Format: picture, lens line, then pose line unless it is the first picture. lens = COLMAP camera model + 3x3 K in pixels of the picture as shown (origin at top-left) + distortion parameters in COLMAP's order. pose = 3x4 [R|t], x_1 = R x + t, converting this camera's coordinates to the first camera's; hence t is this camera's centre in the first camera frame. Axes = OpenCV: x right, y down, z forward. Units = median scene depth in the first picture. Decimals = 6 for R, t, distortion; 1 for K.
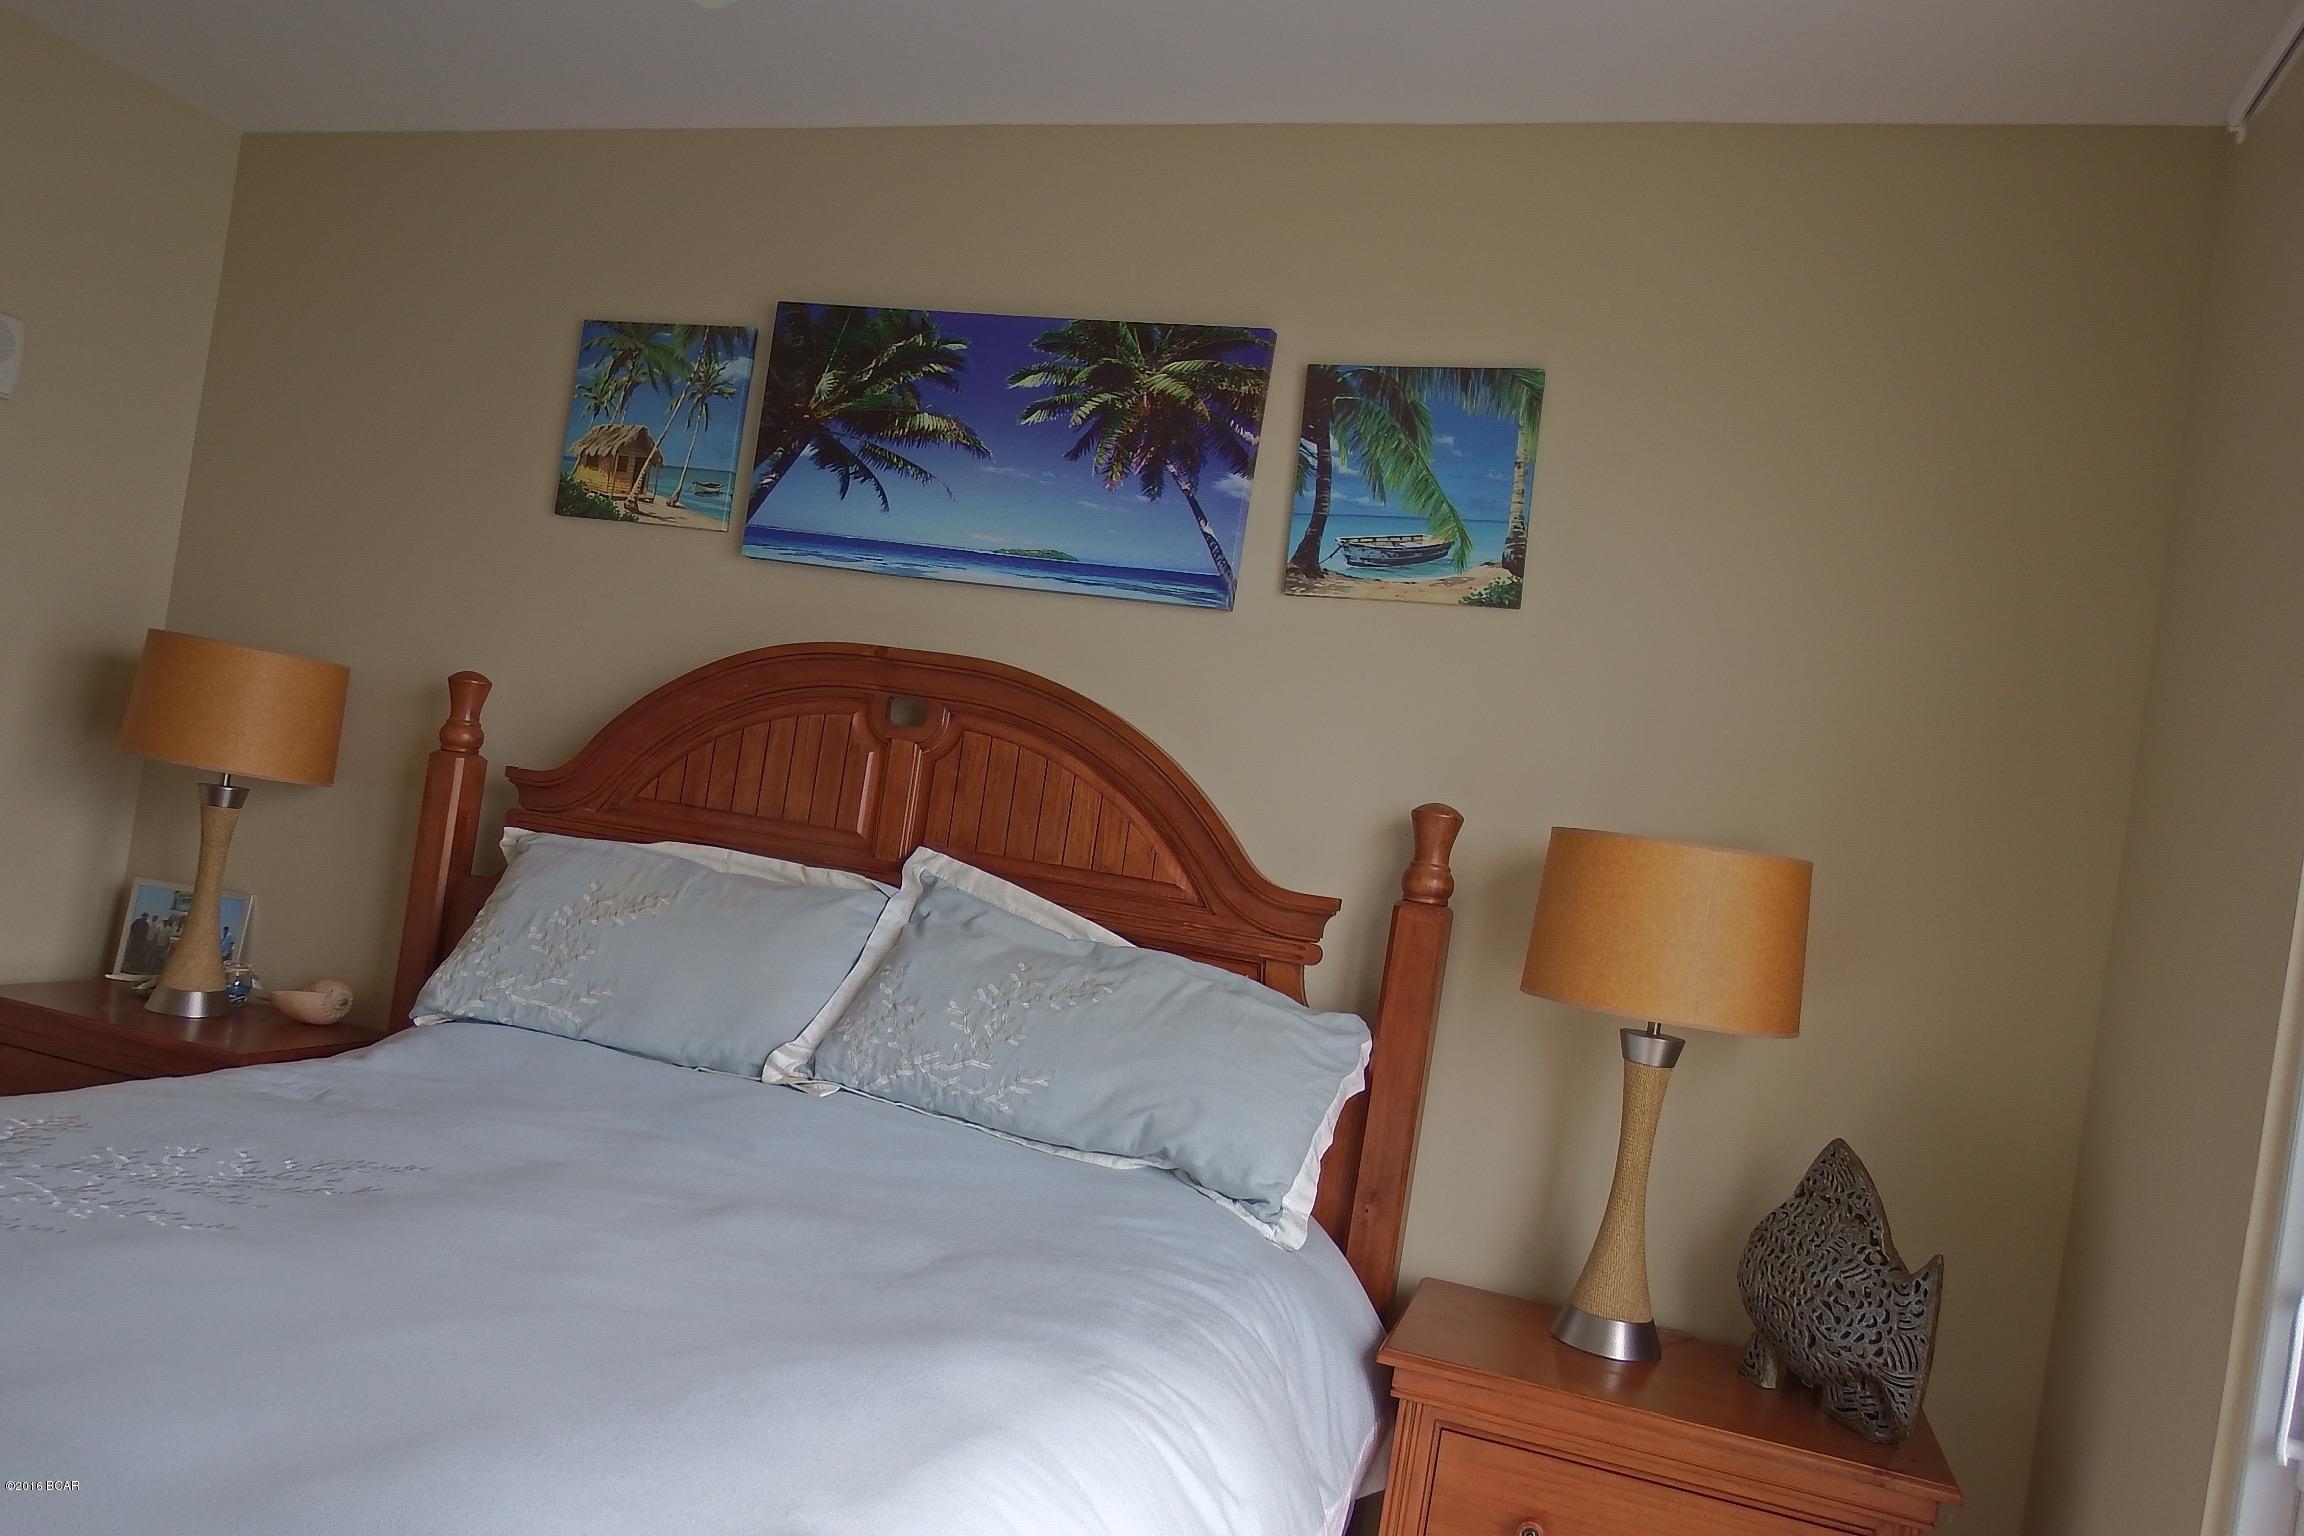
lens RADIAL K [[1770.9, 0, 1154.6], [0, 1770.9, 776.3], [0, 0, 1]] dist [-0.006515, -0.004759]
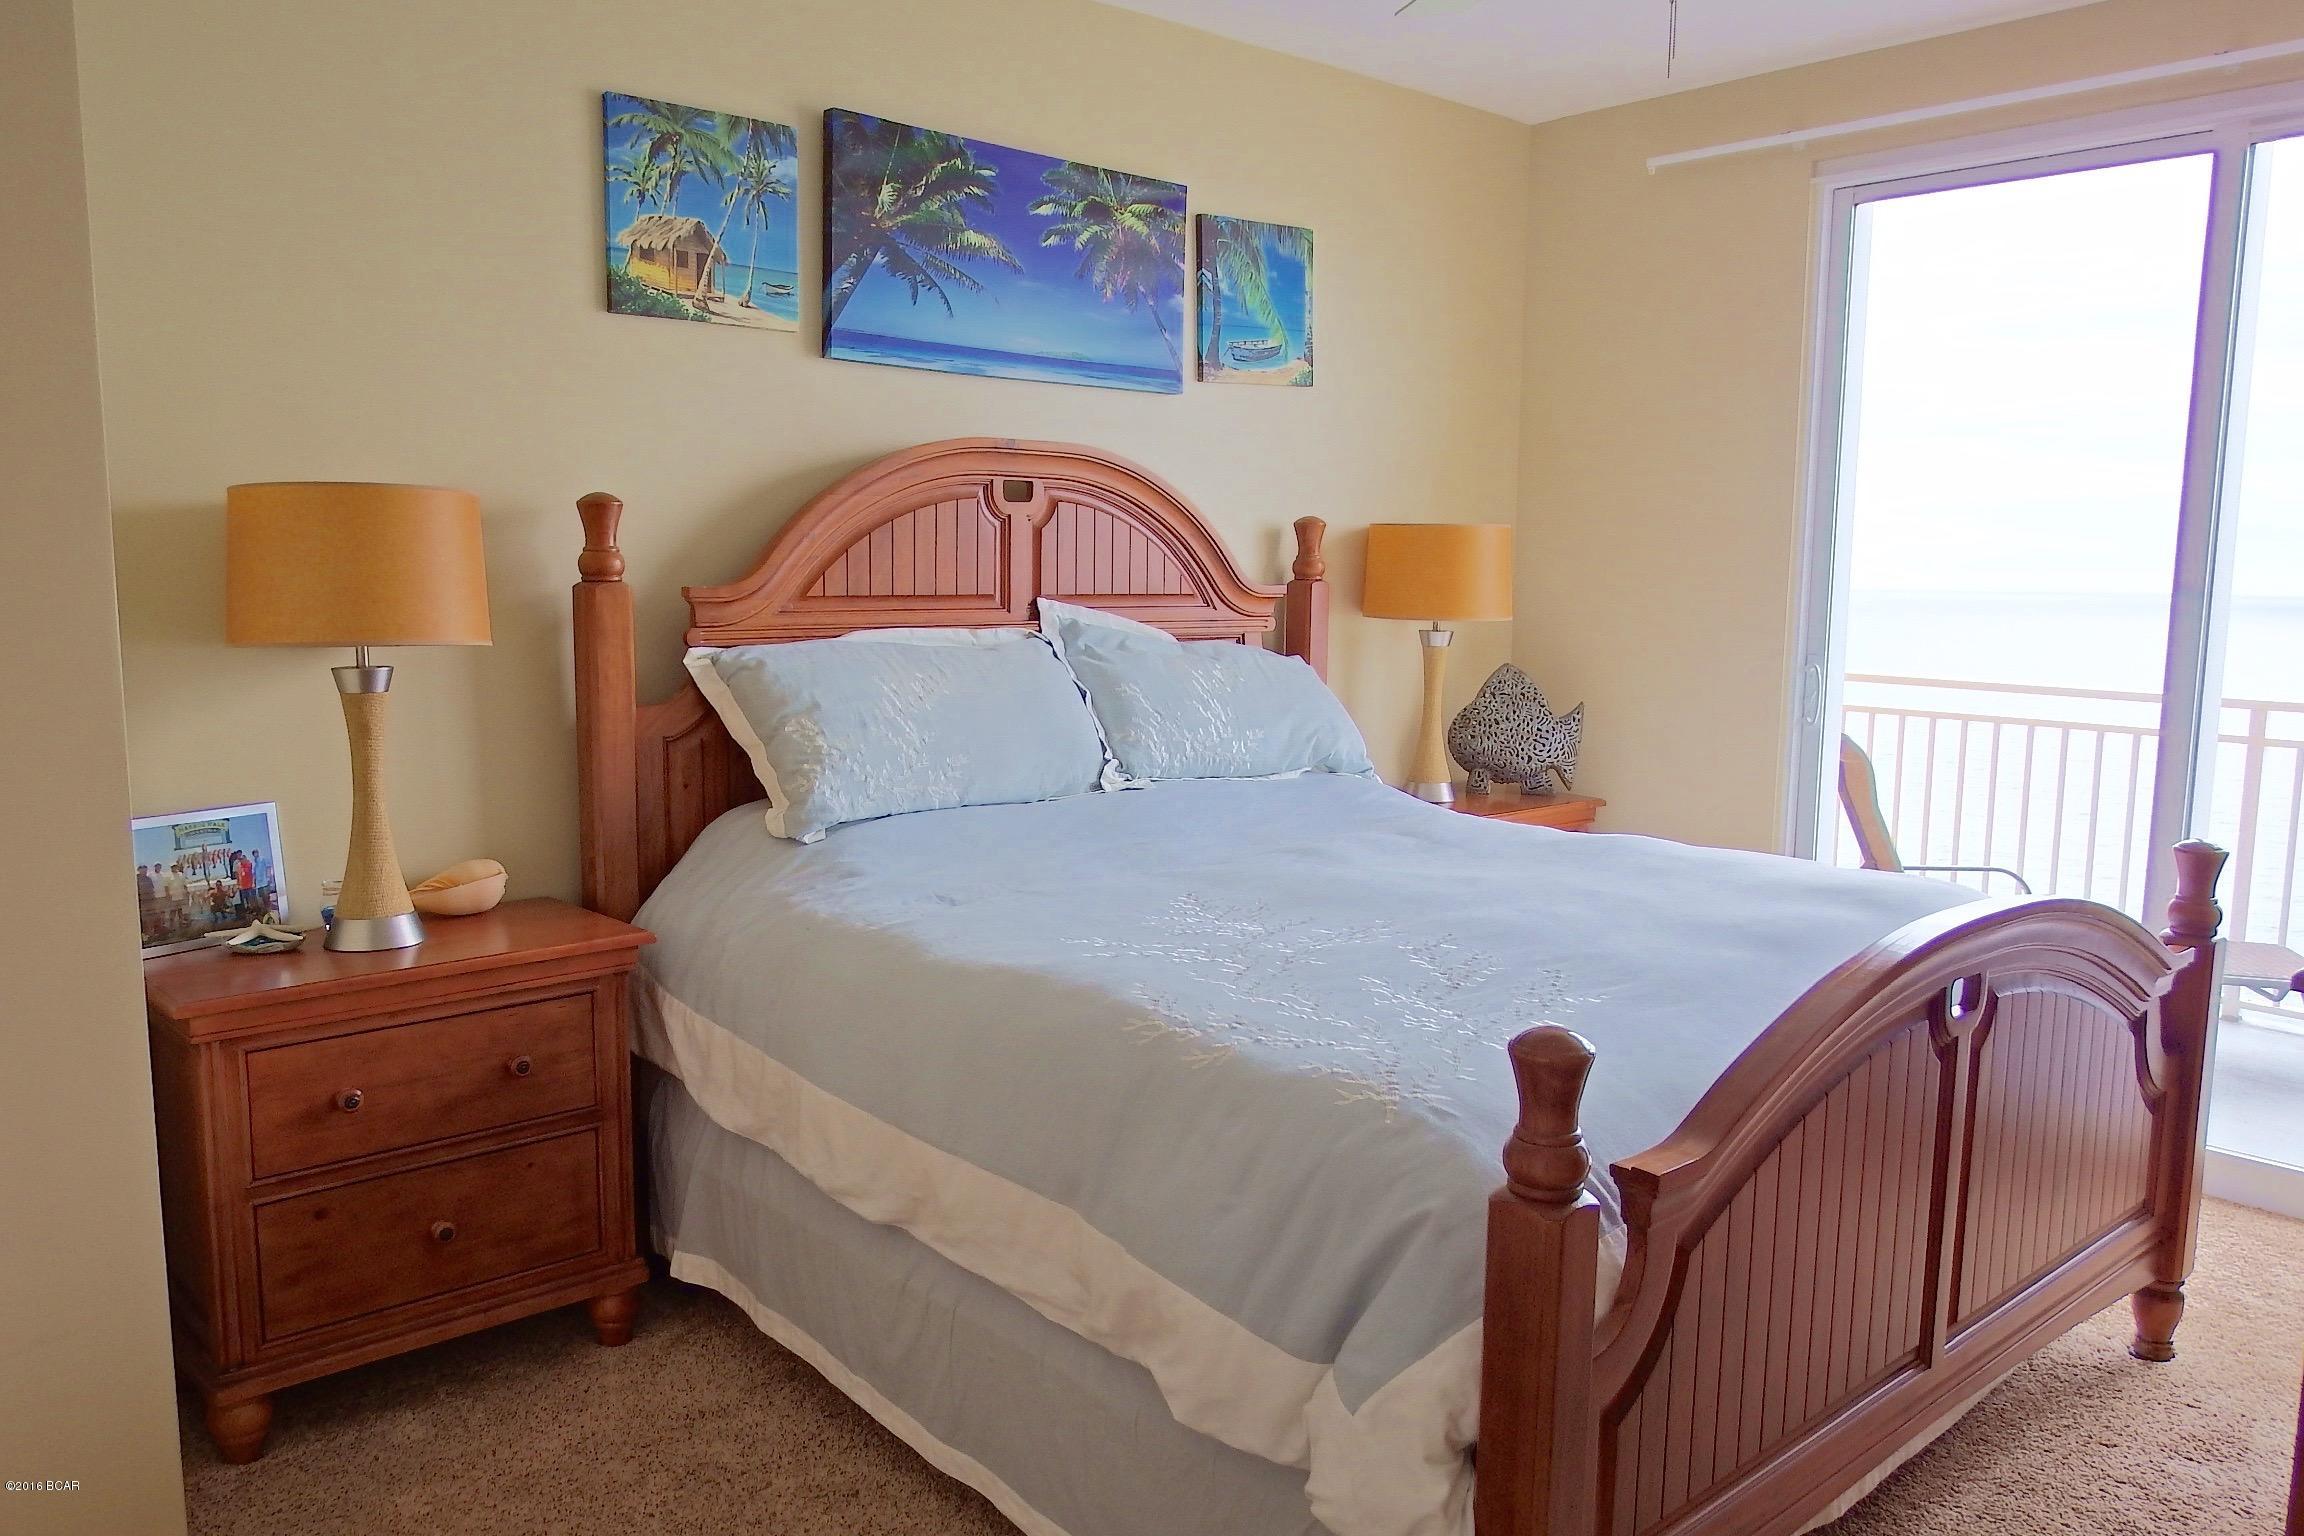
lens RADIAL K [[1770.9, 0, 1154.6], [0, 1770.9, 776.3], [0, 0, 1]] dist [-0.006515, -0.004759]
pose [[0.454059, -0.247926, 0.855782, -1.142940], [0.039222, 0.965135, 0.258796, -0.152398], [-0.890108, -0.083943, 0.447953, 0.333139]]
